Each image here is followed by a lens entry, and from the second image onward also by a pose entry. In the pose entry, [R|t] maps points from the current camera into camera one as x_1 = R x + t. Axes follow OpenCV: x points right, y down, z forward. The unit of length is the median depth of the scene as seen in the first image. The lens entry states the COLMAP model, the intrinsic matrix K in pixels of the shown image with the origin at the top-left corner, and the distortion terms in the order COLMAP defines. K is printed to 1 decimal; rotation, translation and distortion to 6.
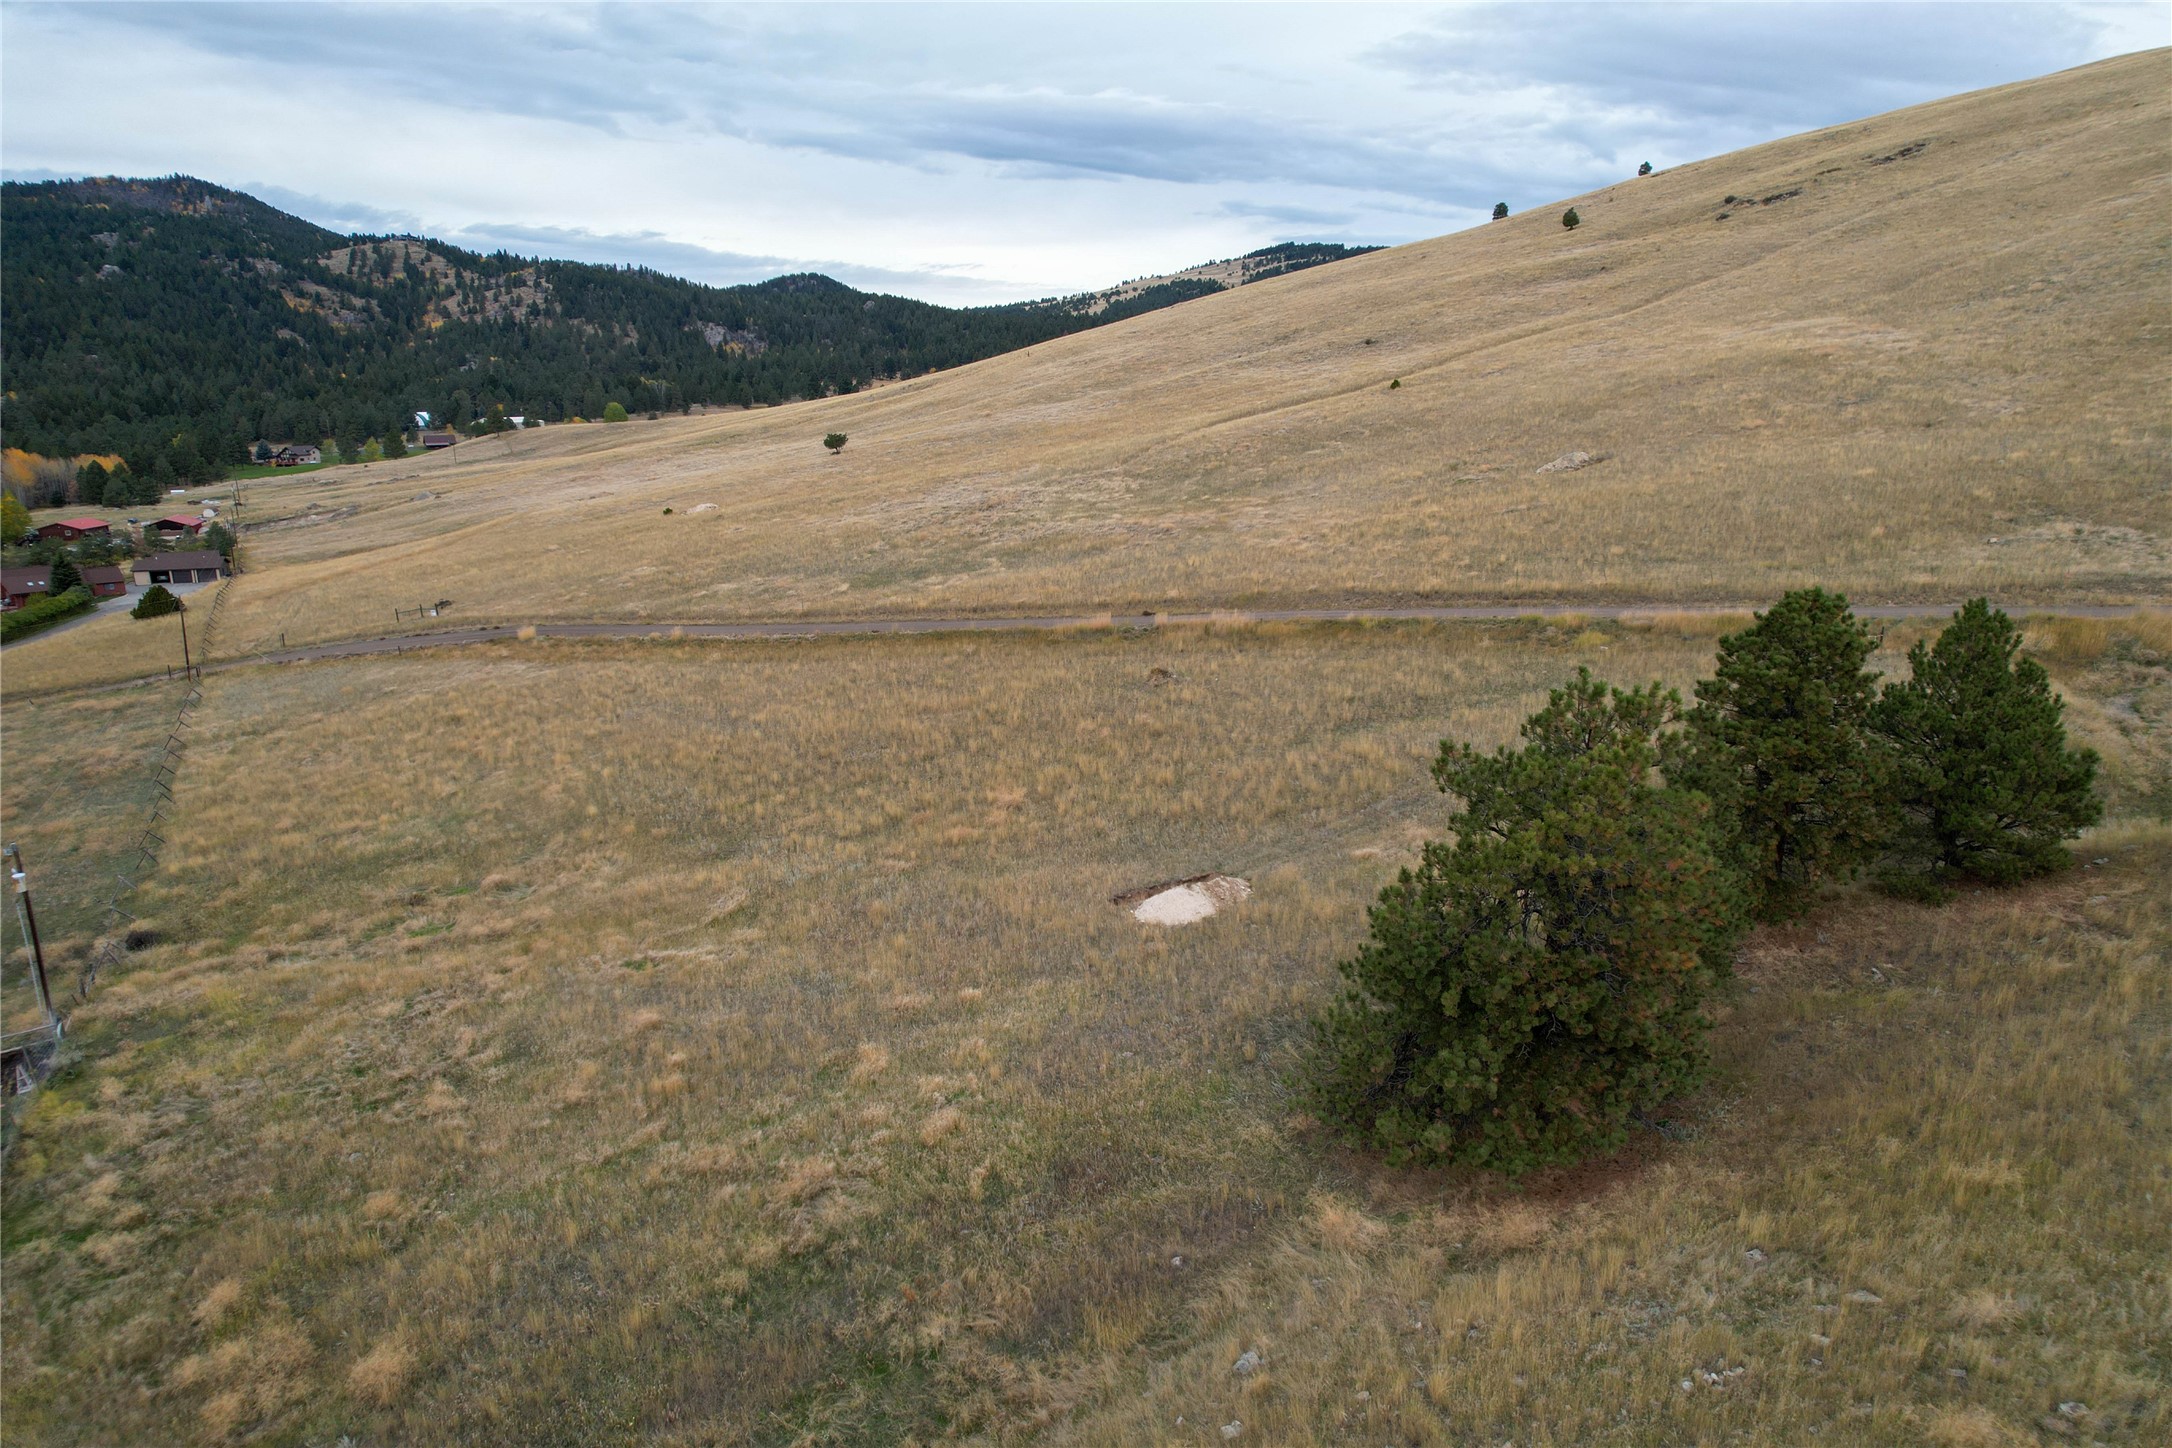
lens RADIAL K [[1387.4, 0, 1096.7], [0, 1387.4, 730.3], [0, 0, 1]] dist [-0.078979, 0.075030]
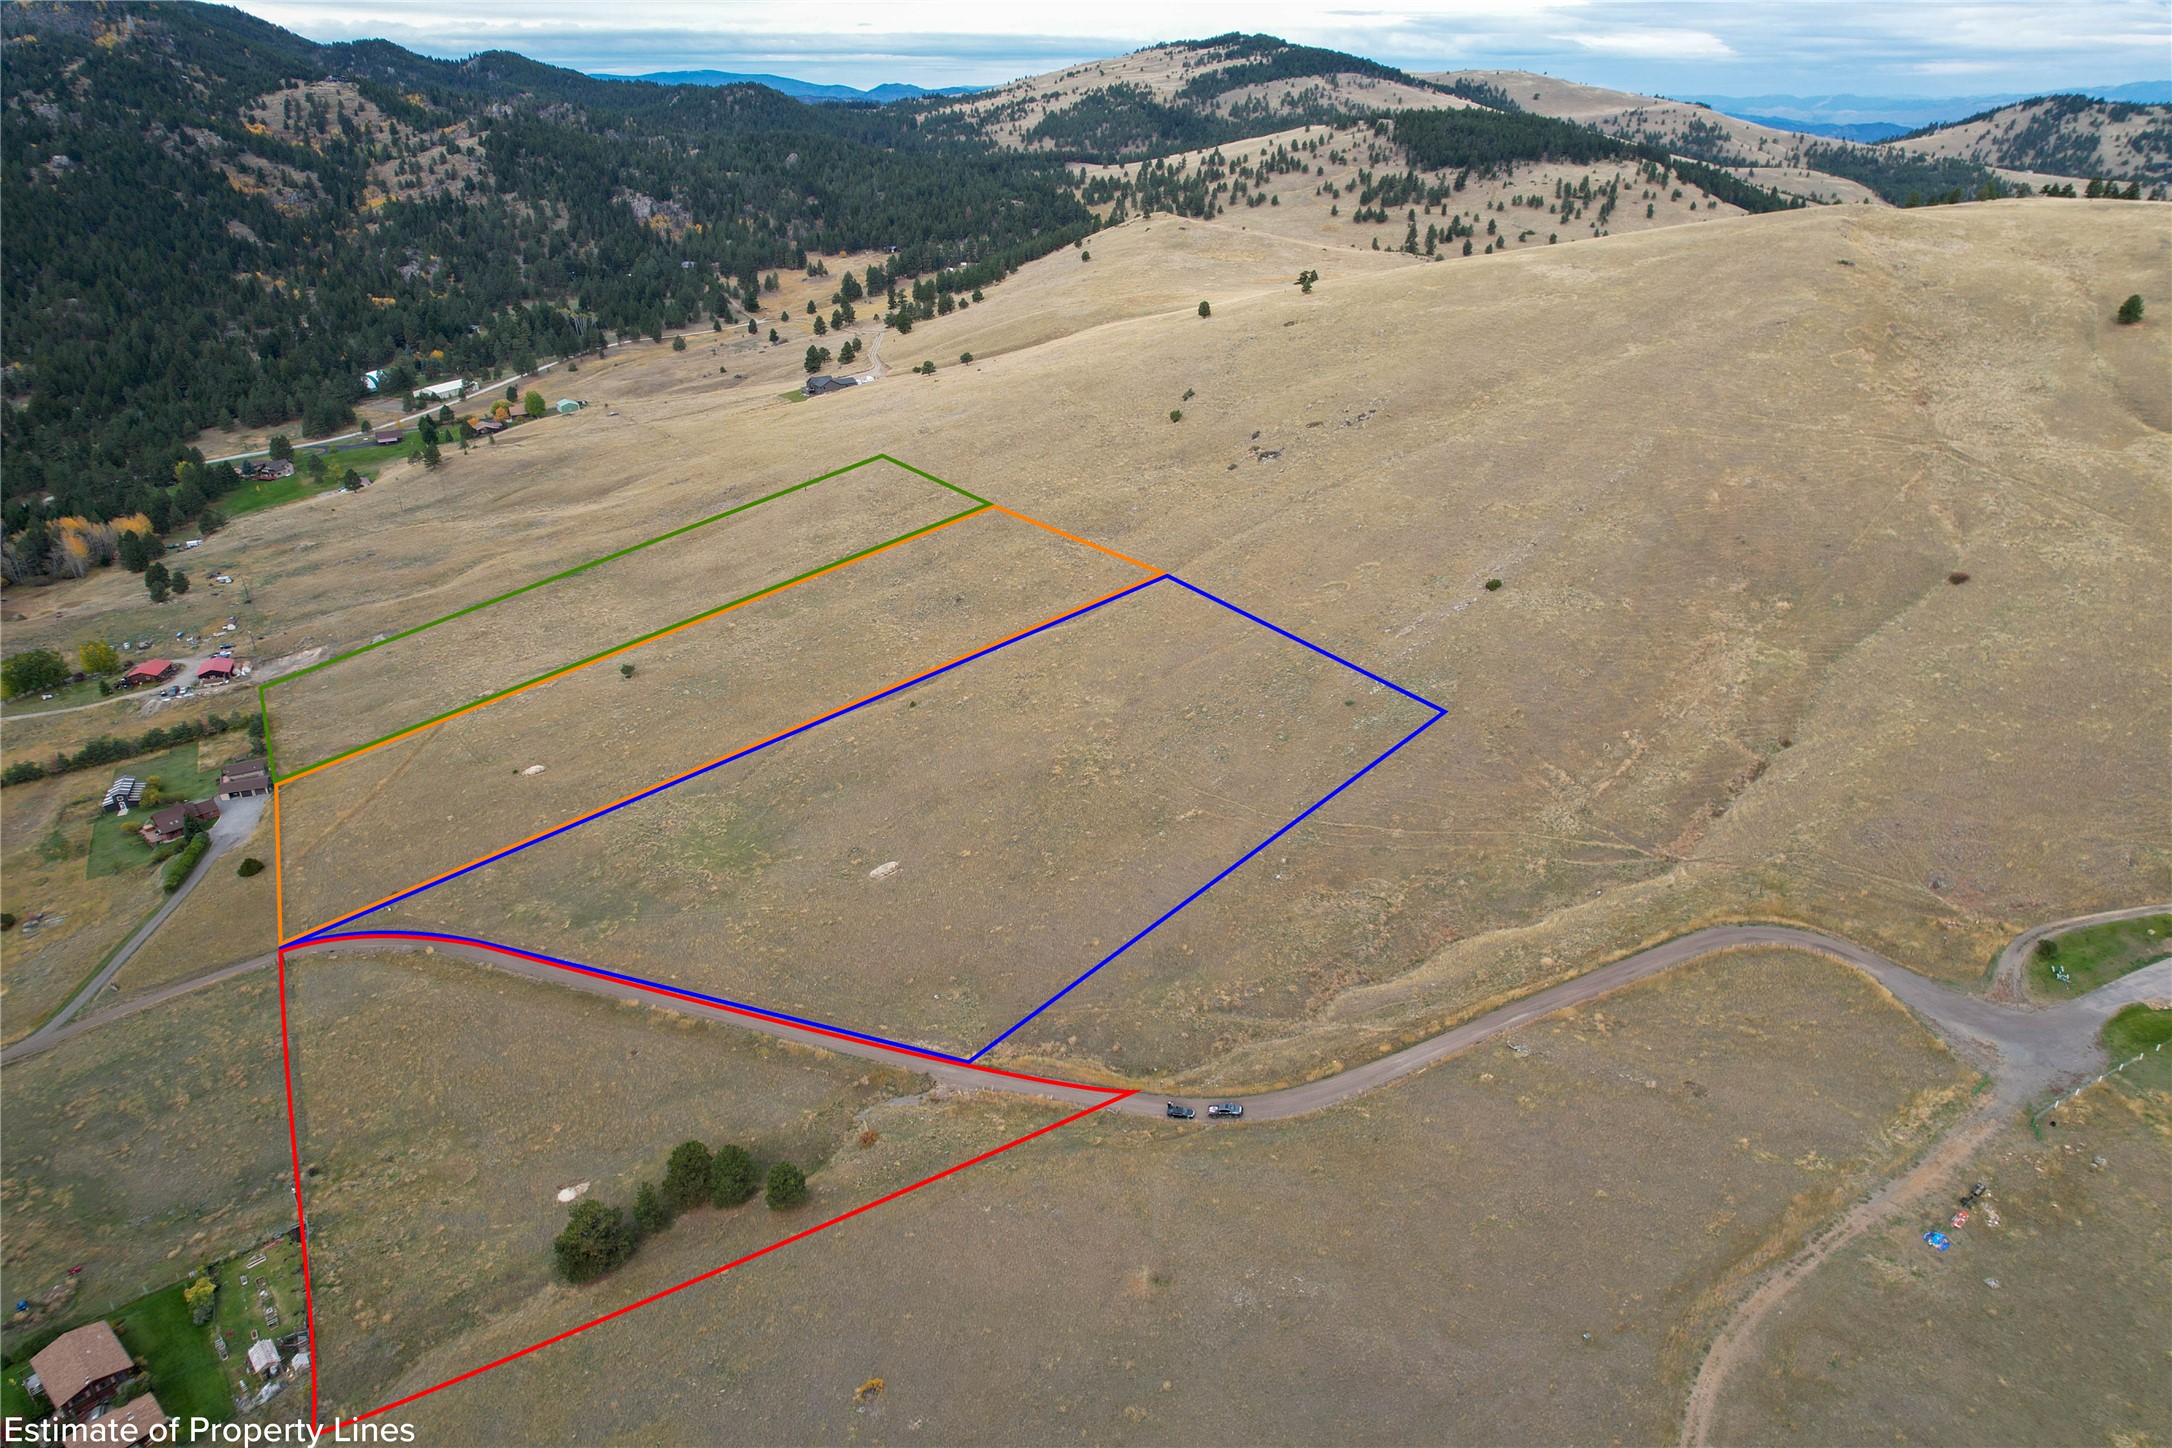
lens RADIAL K [[1315.2, 0, 1086.0], [0, 1315.2, 724.0], [0, 0, 1]] dist [-0.002944, 0.020994]
pose [[0.999759, 0.011291, 0.018847, 0.063932], [-0.014464, 0.983959, 0.177809, -0.083815], [-0.016537, -0.178039, 0.983884, -0.114214]]
